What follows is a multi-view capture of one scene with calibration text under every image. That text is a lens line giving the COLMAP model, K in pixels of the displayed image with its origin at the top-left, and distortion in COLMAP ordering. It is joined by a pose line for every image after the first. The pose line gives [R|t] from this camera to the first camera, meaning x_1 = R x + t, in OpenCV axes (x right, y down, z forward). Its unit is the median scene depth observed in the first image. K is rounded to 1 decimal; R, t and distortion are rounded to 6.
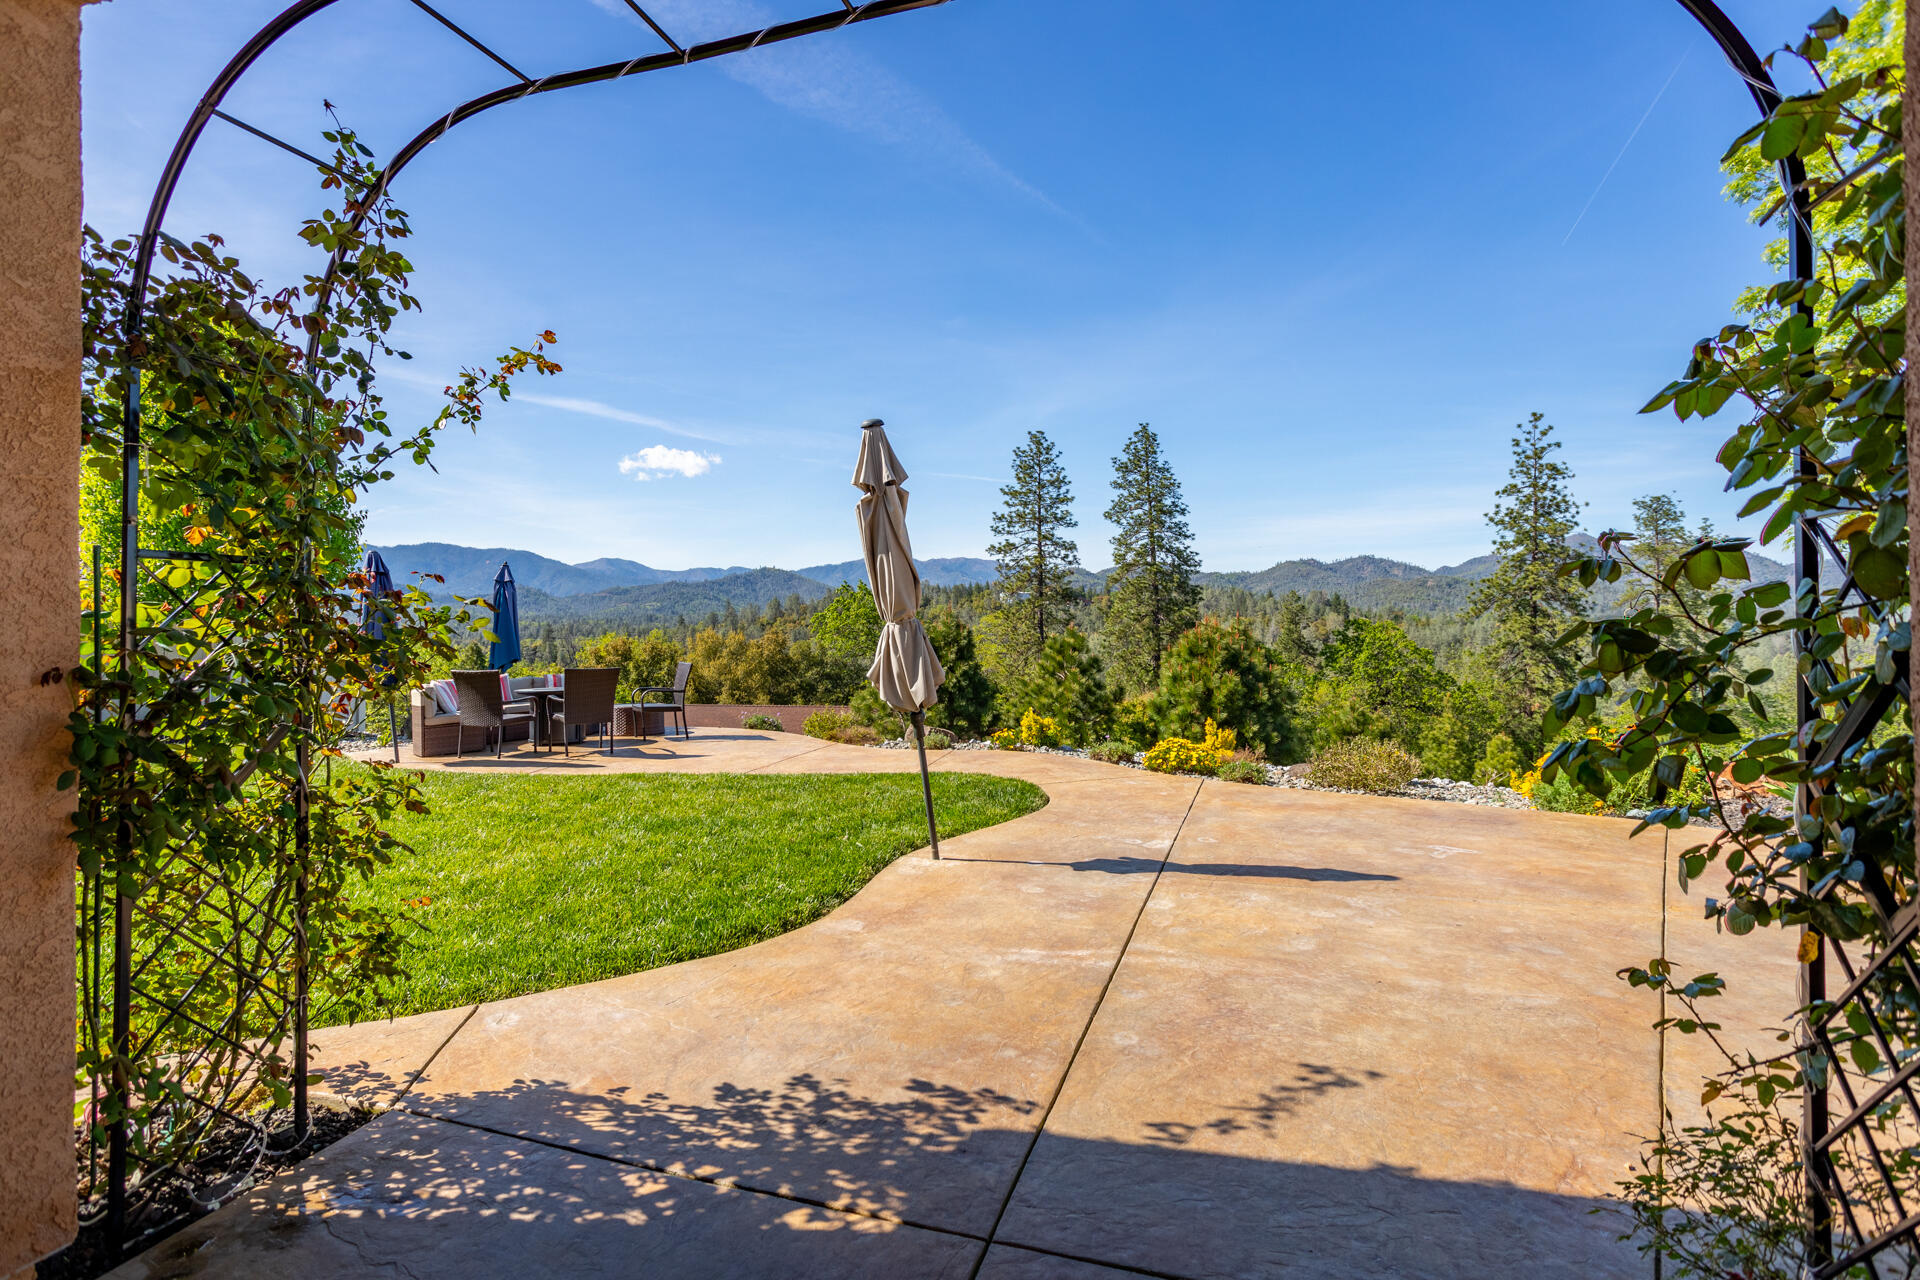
lens RADIAL K [[944.8, 0, 974.4], [0, 944.8, 604.3], [0, 0, 1]] dist [-0.017465, 0.000395]
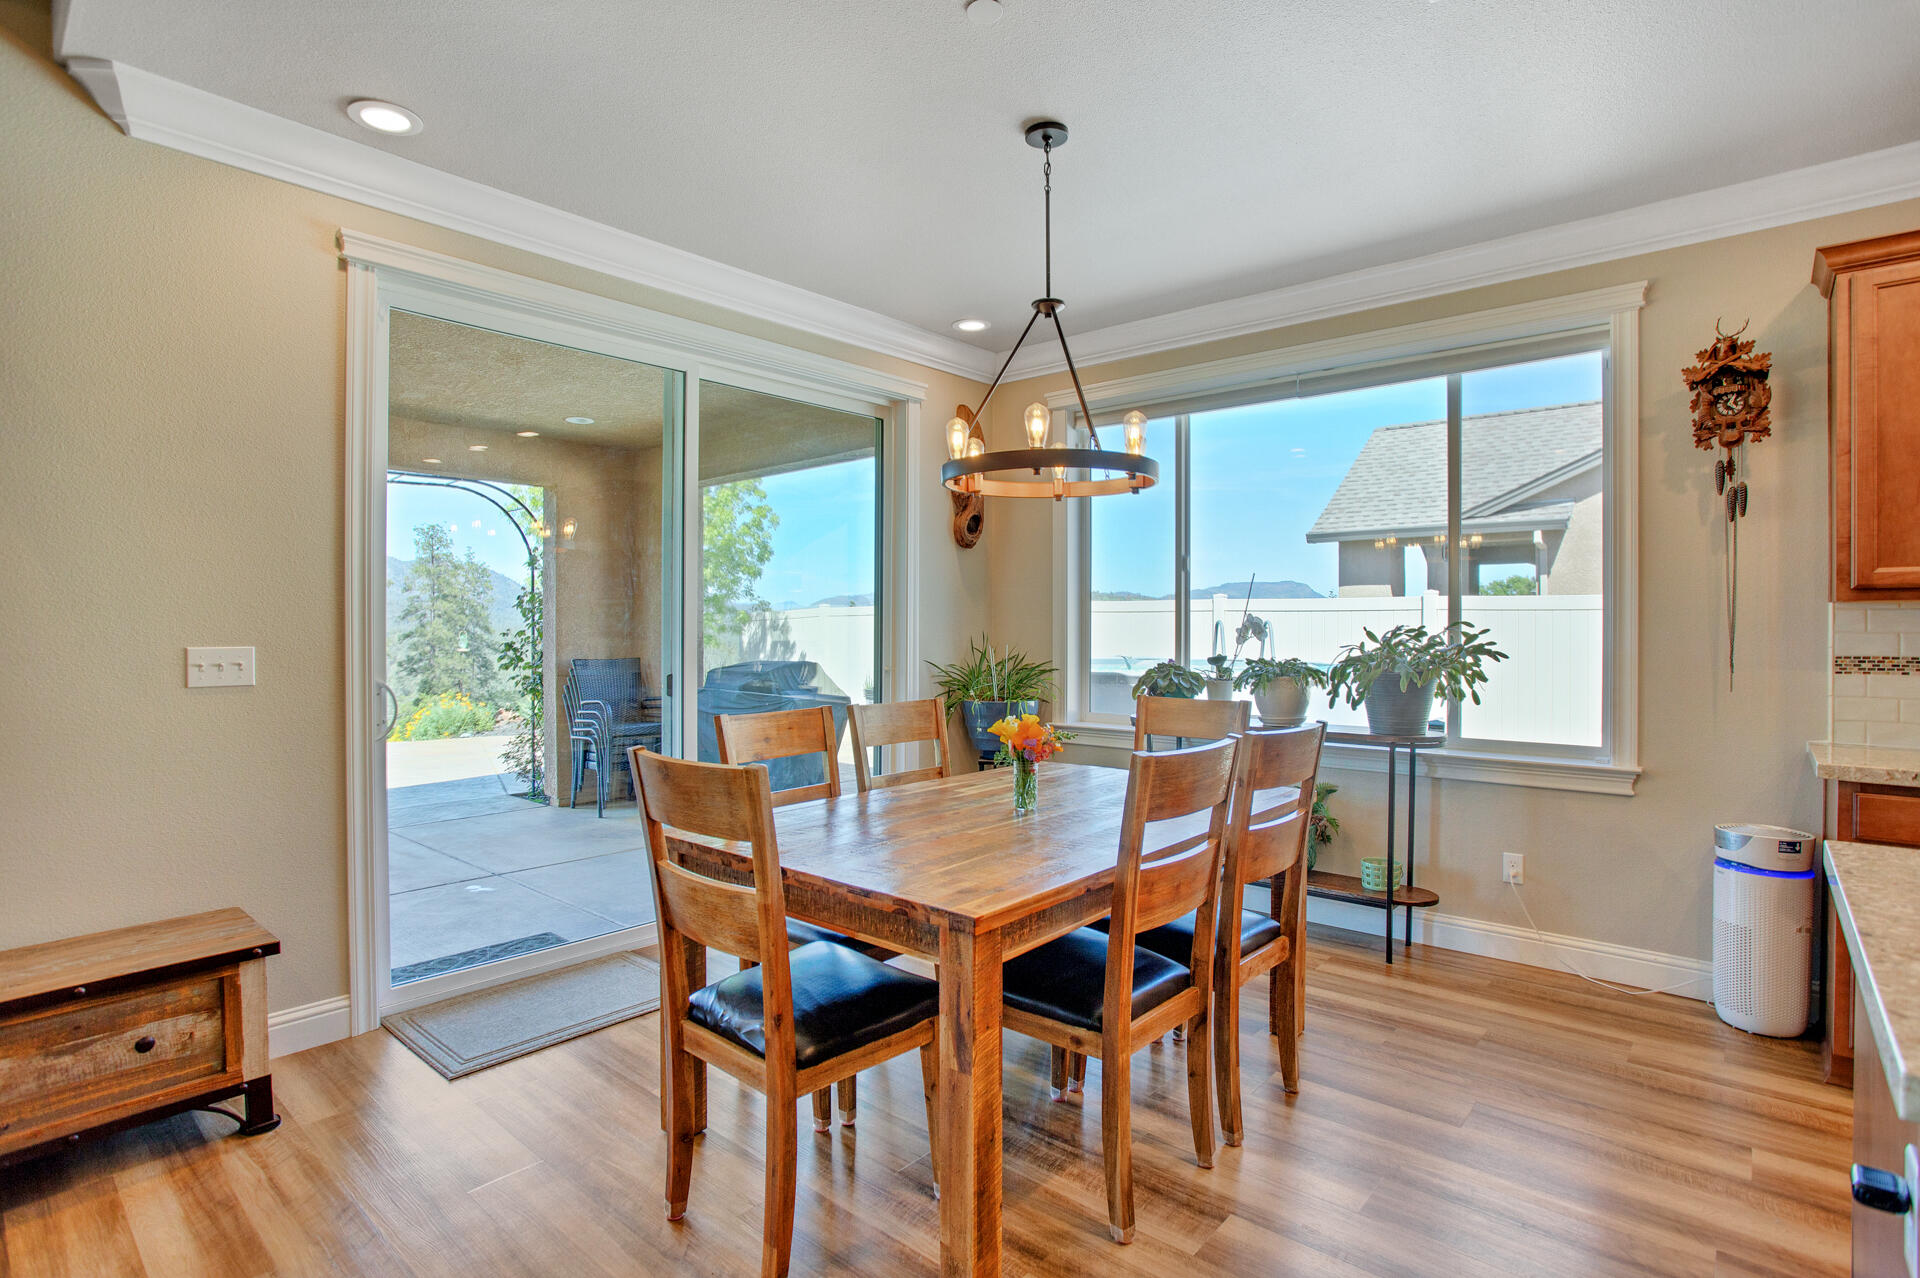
lens RADIAL K [[950.7, 0, 956.7], [0, 950.7, 630.2], [0, 0, 1]] dist [-0.057796, 0.023886]
pose [[0.410160, -0.000106, 0.912014, -0.051409], [-0.014770, 0.999868, 0.006759, -0.002099], [-0.911894, -0.016242, 0.410104, -0.058149]]
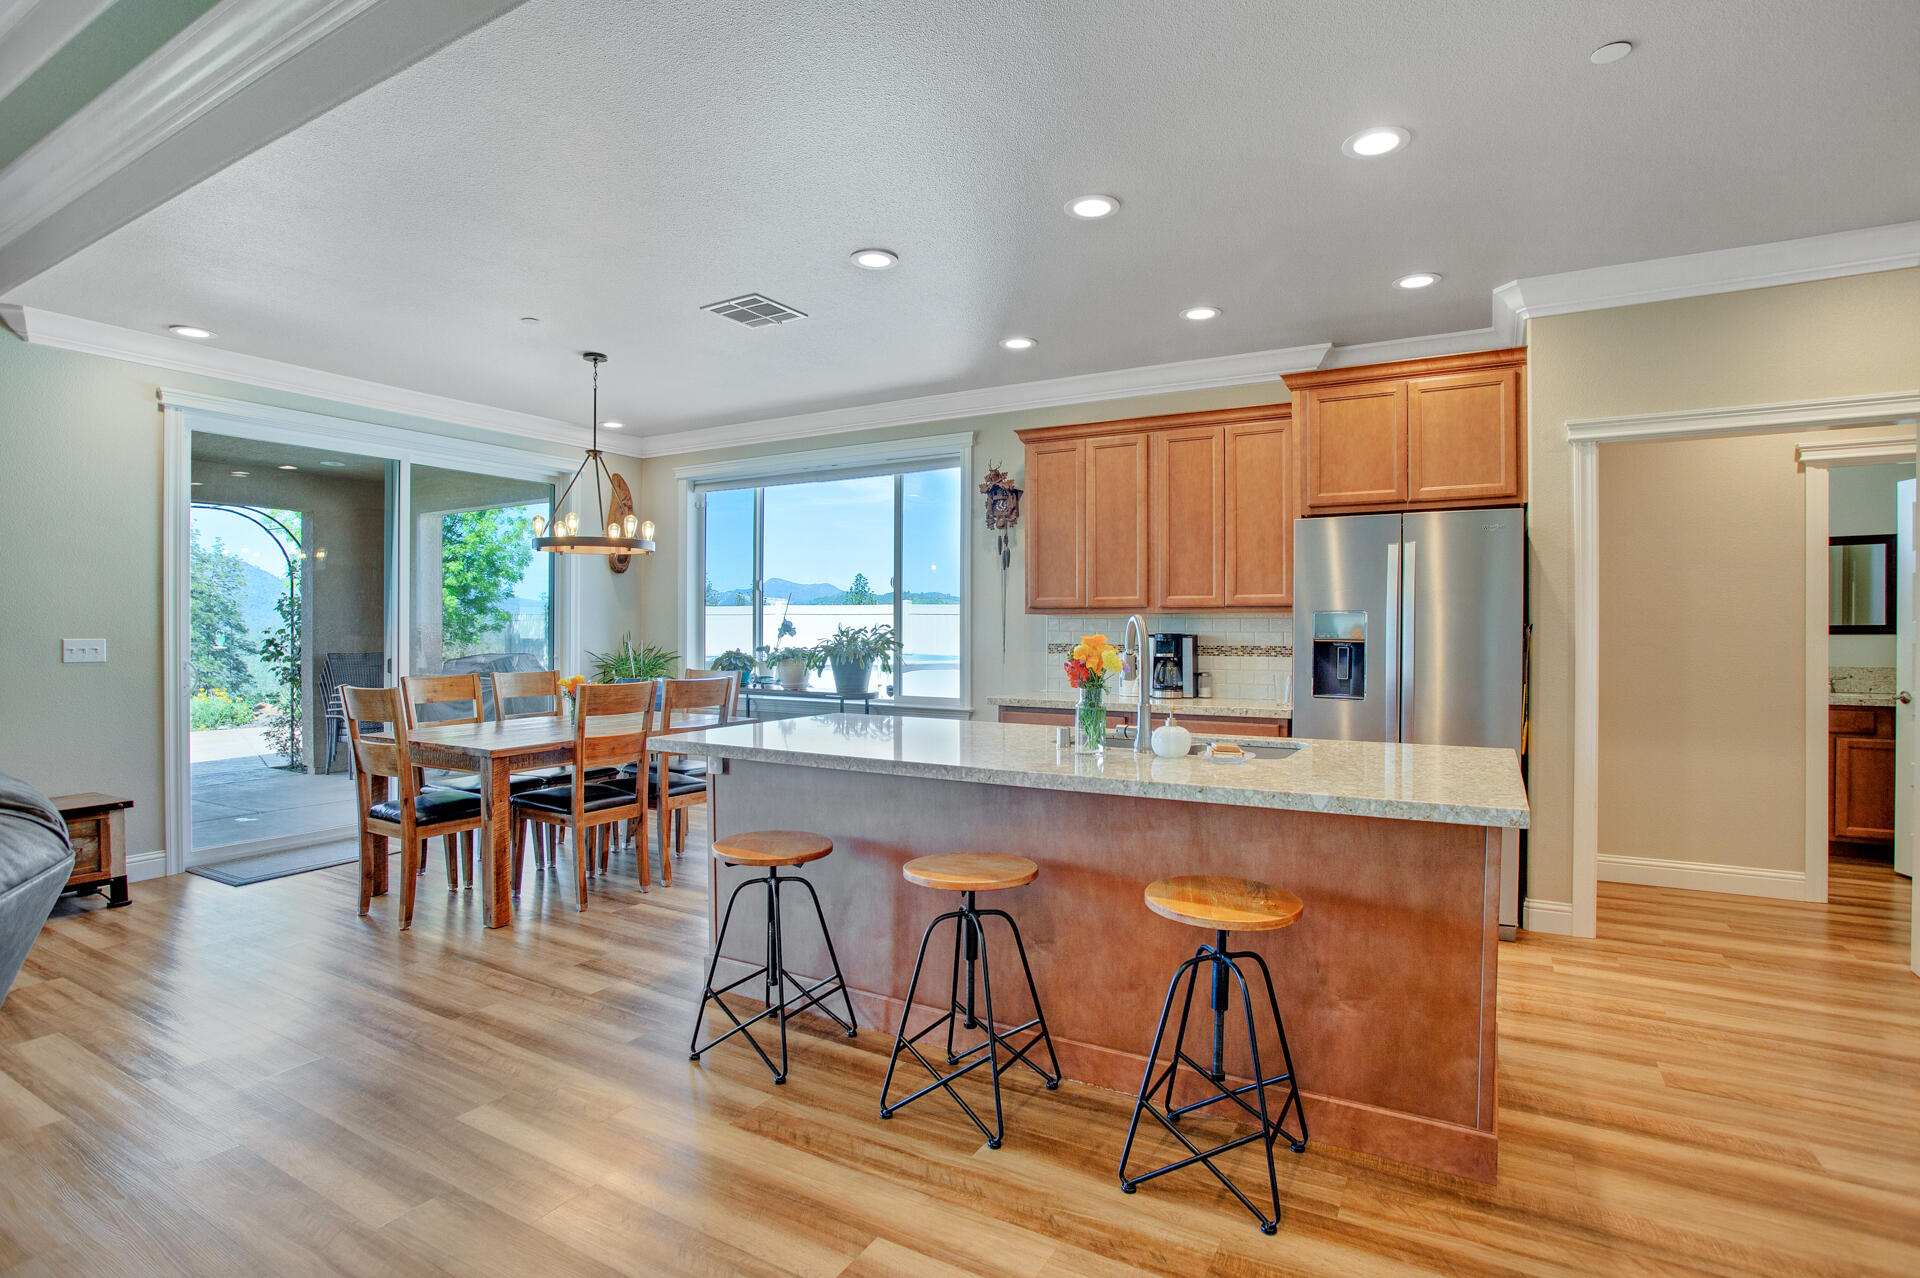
lens RADIAL K [[950.7, 0, 946.7], [0, 950.7, 631.0], [0, 0, 1]] dist [-0.057796, 0.023886]
pose [[0.232576, -0.000832, 0.972578, -0.072154], [-0.016592, 0.999851, 0.004823, -0.002451], [-0.972437, -0.017258, 0.232527, -0.082096]]
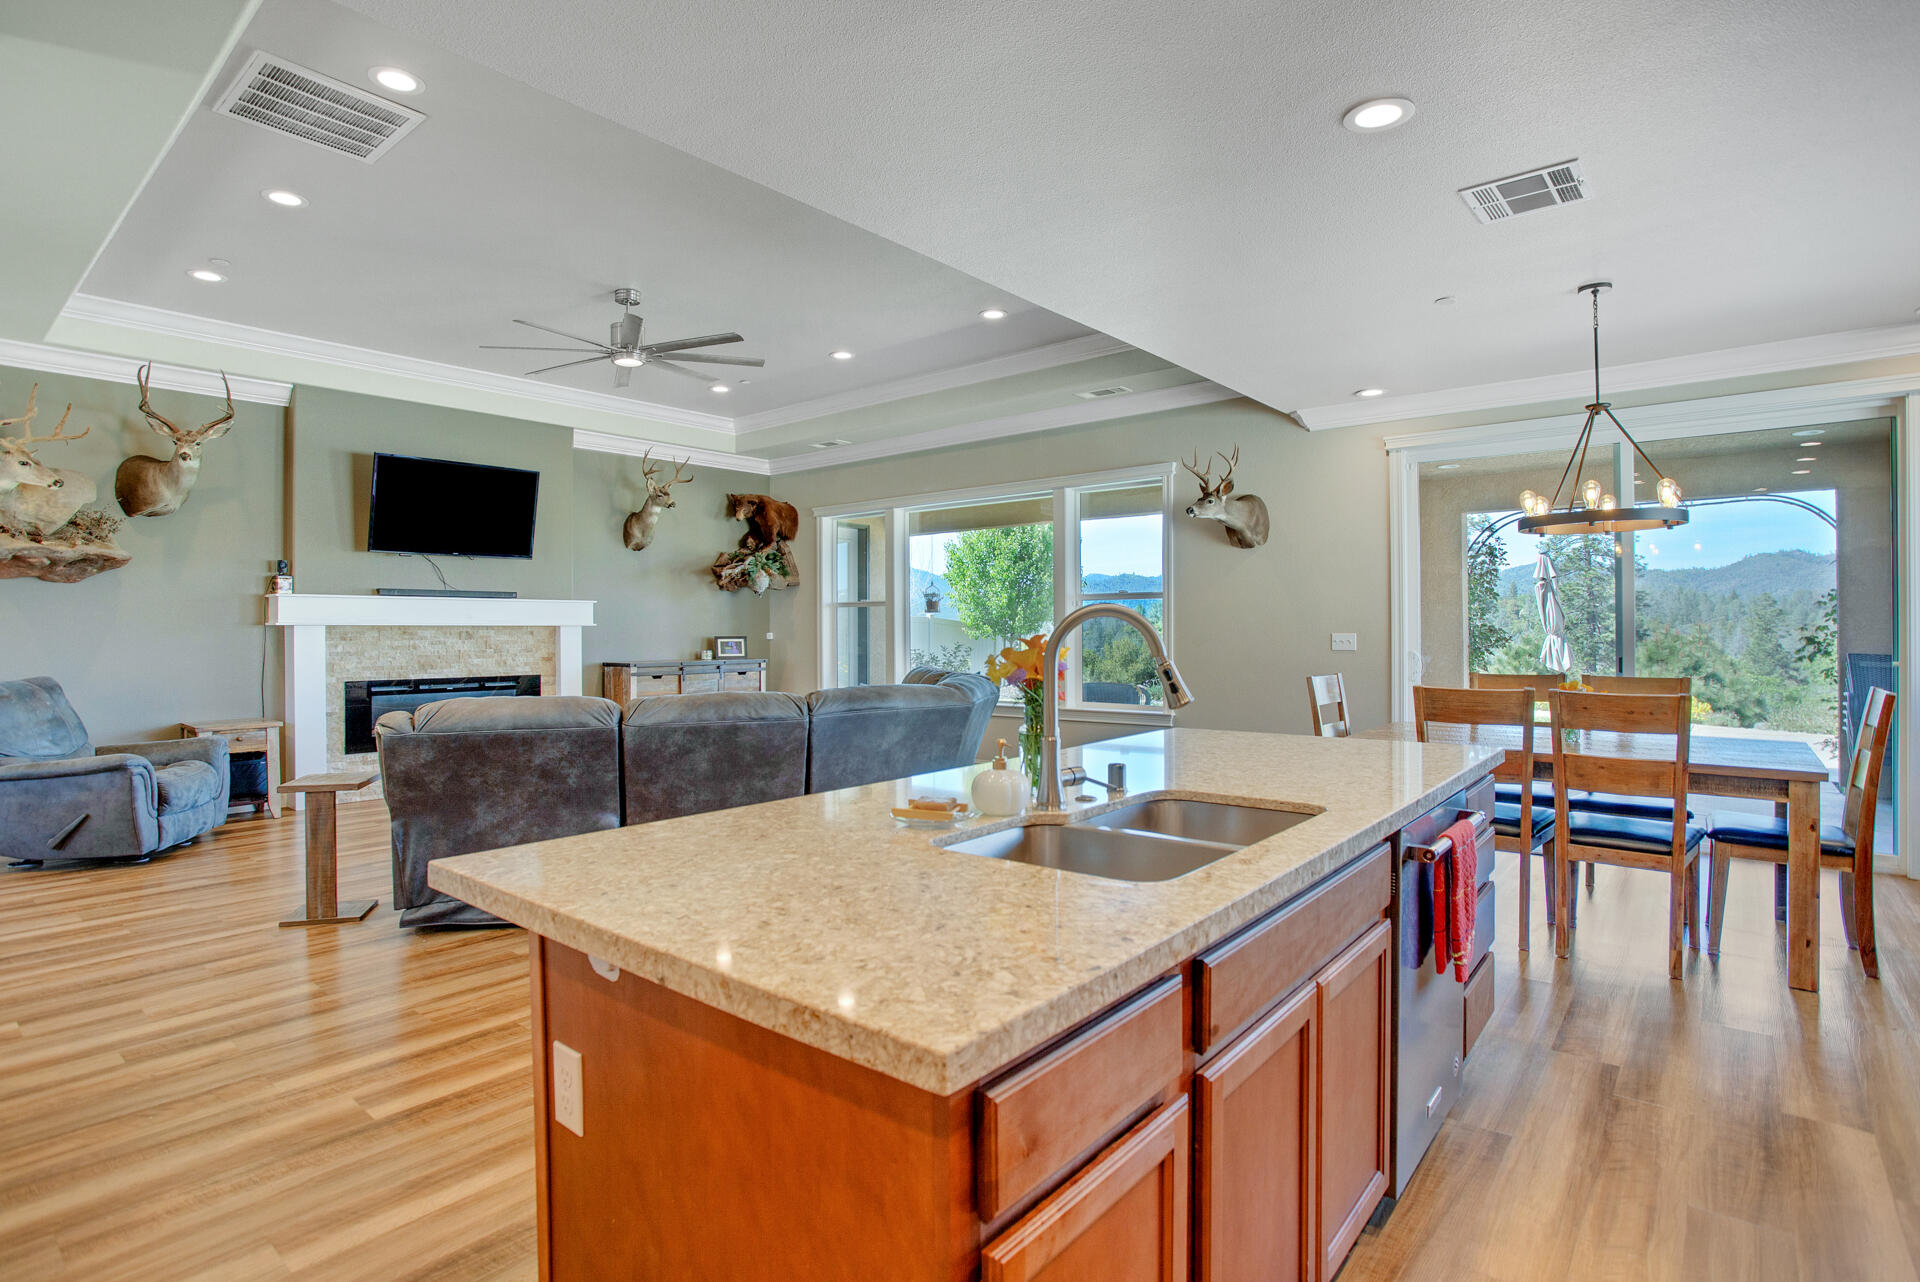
lens RADIAL K [[950.7, 0, 964.6], [0, 950.7, 632.1], [0, 0, 1]] dist [-0.057796, 0.023886]
pose [[0.924661, -0.001271, -0.380788, -0.032978], [0.009234, 0.999775, 0.019084, -0.002754], [0.380678, -0.021162, 0.924465, -0.101988]]
